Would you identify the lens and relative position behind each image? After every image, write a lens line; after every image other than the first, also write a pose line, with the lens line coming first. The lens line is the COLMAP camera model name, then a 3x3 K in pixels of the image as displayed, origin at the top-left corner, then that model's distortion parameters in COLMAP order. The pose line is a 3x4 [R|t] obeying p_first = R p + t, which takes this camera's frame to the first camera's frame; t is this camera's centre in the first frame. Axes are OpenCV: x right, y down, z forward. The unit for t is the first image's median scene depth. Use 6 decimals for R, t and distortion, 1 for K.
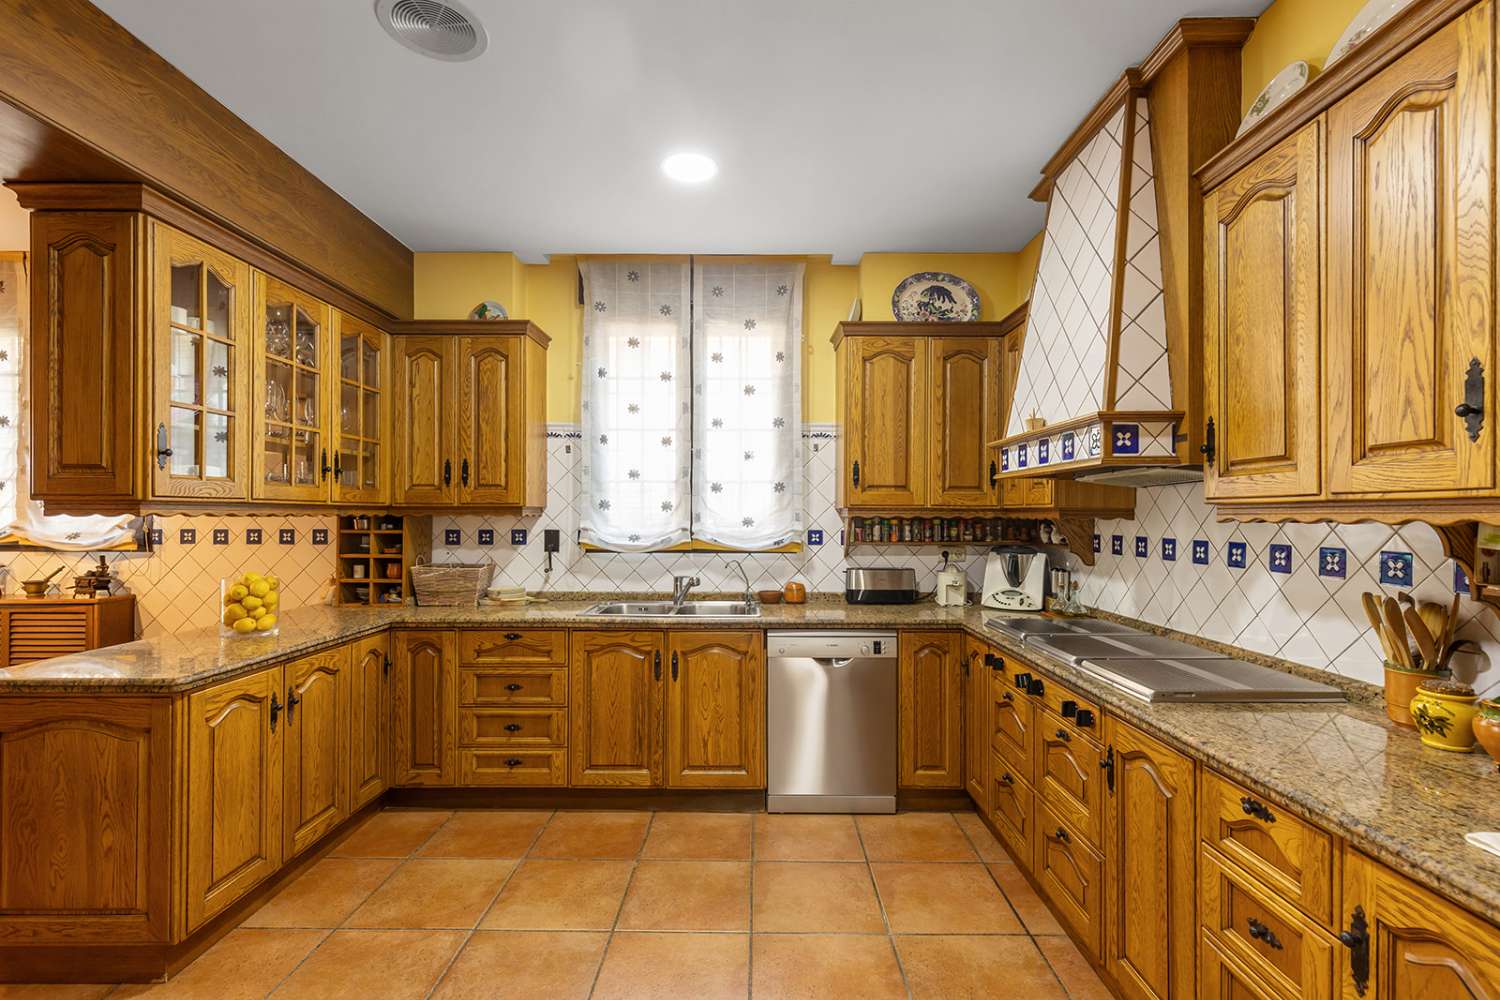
lens RADIAL K [[671.6, 0, 750.2], [0, 671.6, 512.2], [0, 0, 1]] dist [0.008465, -0.000323]
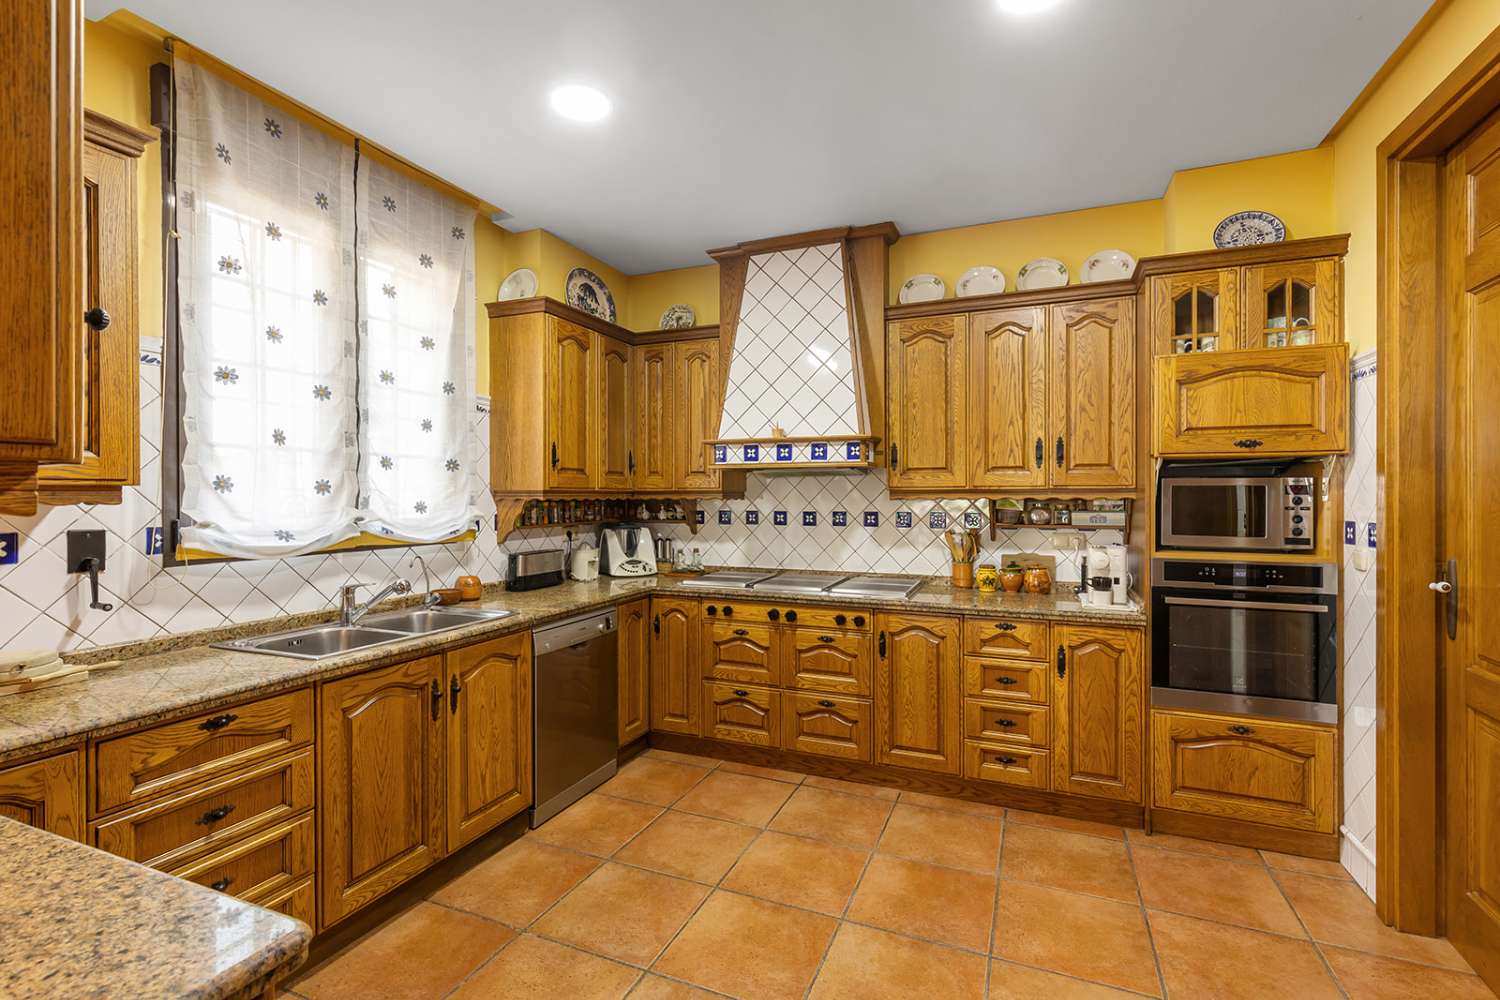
lens RADIAL K [[675.9, 0, 747.0], [0, 675.9, 497.2], [0, 0, 1]] dist [0.003212, 0.000120]
pose [[0.386540, -0.006515, 0.922249, -0.689298], [0.000180, 0.999976, 0.006988, -0.003609], [-0.922272, -0.002535, 0.386532, 0.383025]]
